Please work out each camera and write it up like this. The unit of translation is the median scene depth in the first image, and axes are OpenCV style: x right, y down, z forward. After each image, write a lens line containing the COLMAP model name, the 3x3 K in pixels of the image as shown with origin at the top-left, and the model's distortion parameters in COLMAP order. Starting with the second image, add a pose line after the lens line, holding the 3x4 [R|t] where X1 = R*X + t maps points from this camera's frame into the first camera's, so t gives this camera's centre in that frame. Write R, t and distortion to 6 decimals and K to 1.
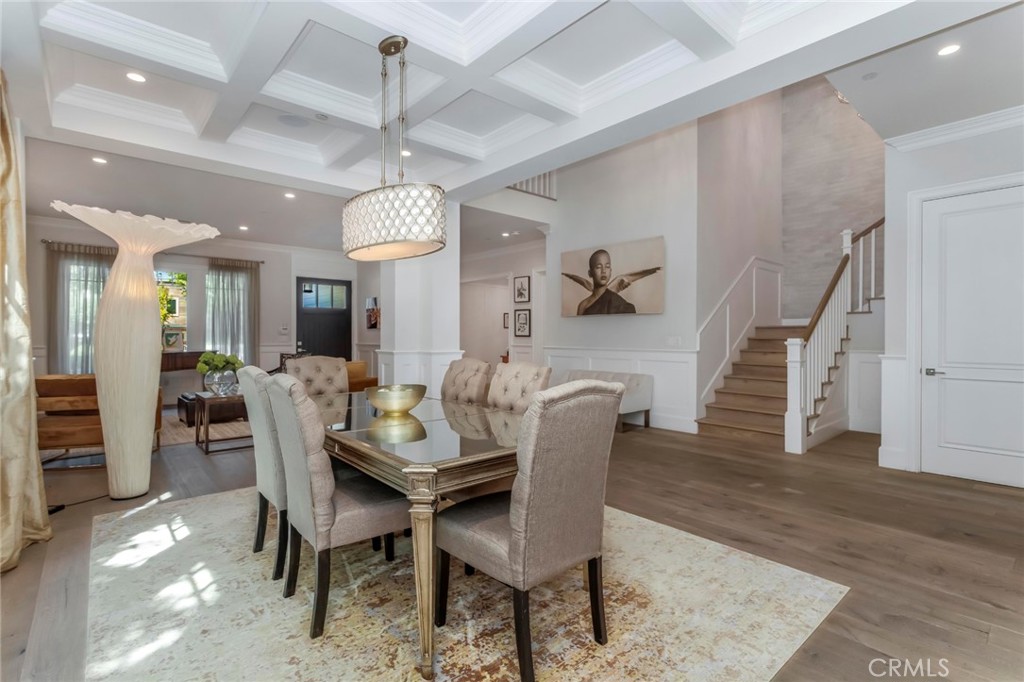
lens RADIAL K [[480.2, 0, 512.0], [0, 480.2, 341.0], [0, 0, 1]] dist [0.004311, 0.000947]
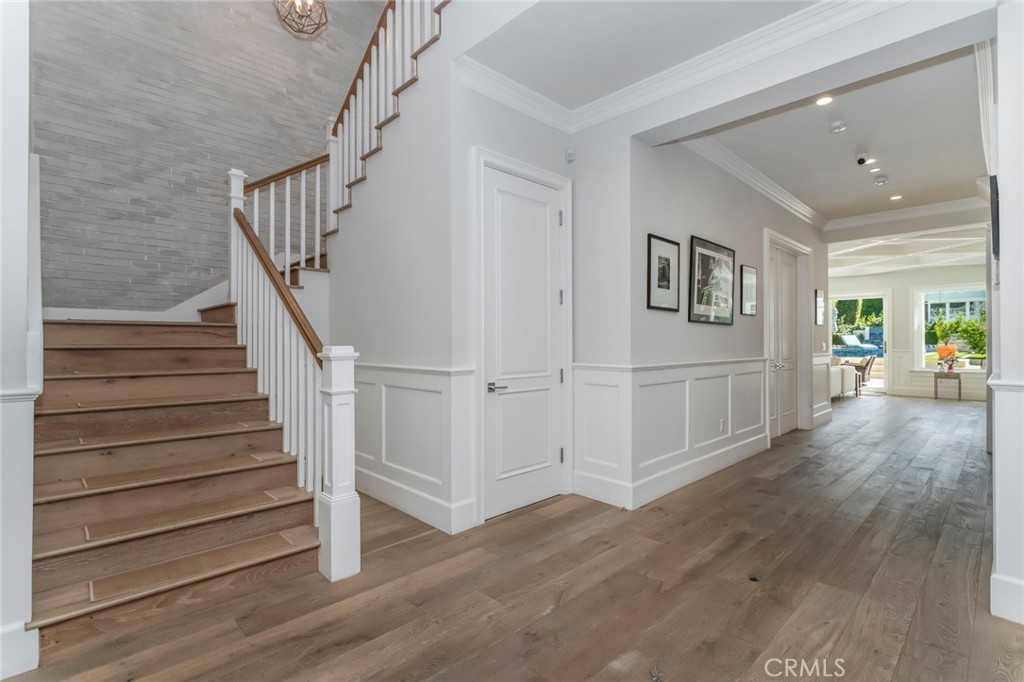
lens RADIAL K [[480.2, 0, 512.0], [0, 480.2, 341.0], [0, 0, 1]] dist [0.004311, 0.000947]
pose [[-0.055541, 0.003951, 0.998449, 0.054406], [0.012379, 0.999918, -0.003268, -0.004569], [-0.998380, 0.012178, -0.055586, 0.587827]]
